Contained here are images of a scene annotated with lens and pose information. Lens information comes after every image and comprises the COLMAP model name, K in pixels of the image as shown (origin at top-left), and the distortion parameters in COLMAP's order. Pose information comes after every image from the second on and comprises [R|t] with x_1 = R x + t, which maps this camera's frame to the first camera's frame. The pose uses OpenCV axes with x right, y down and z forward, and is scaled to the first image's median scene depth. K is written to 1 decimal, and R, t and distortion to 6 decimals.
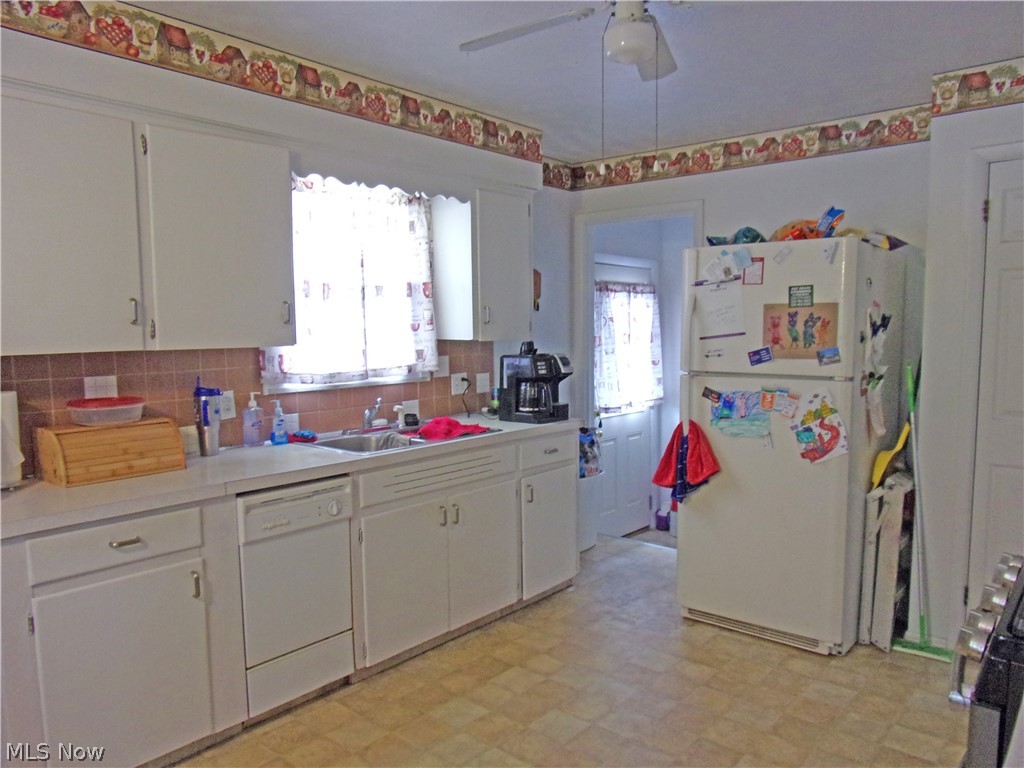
lens RADIAL K [[722.3, 0, 512.0], [0, 722.3, 384.0], [0, 0, 1]] dist [-0.095996, 0.062334]
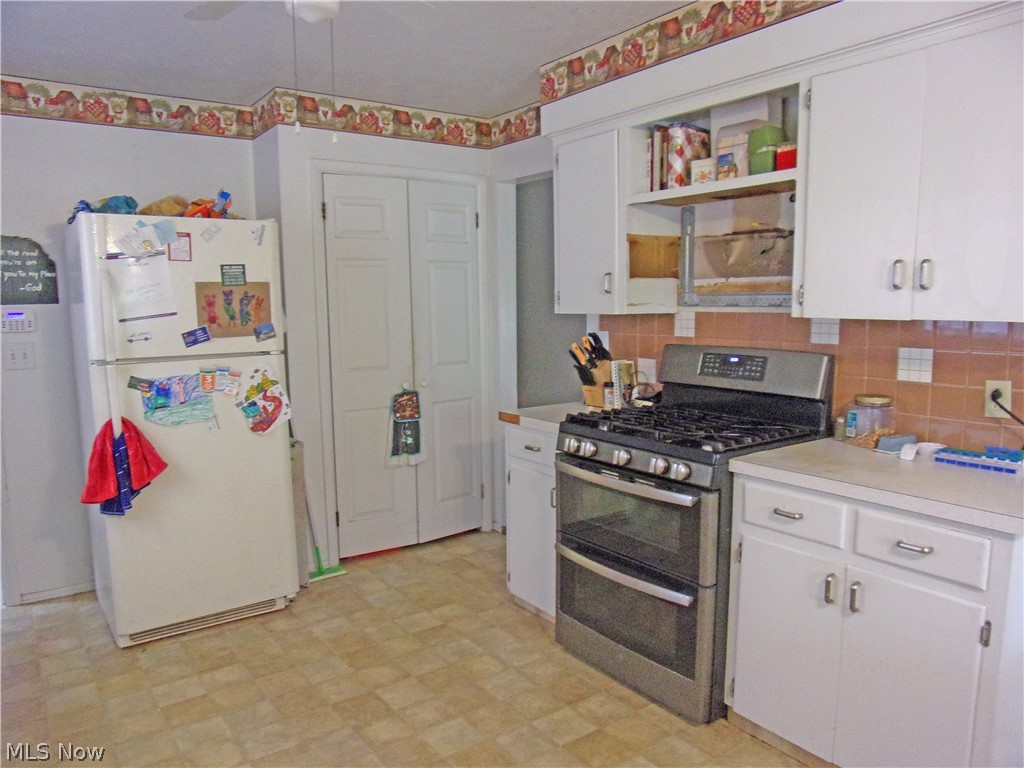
lens RADIAL K [[722.3, 0, 512.0], [0, 722.3, 384.0], [0, 0, 1]] dist [-0.095996, 0.062334]
pose [[0.230580, -0.107002, 0.967152, -0.494594], [0.088372, 0.992131, 0.088697, -0.023696], [-0.969032, 0.065018, 0.238221, 0.377766]]
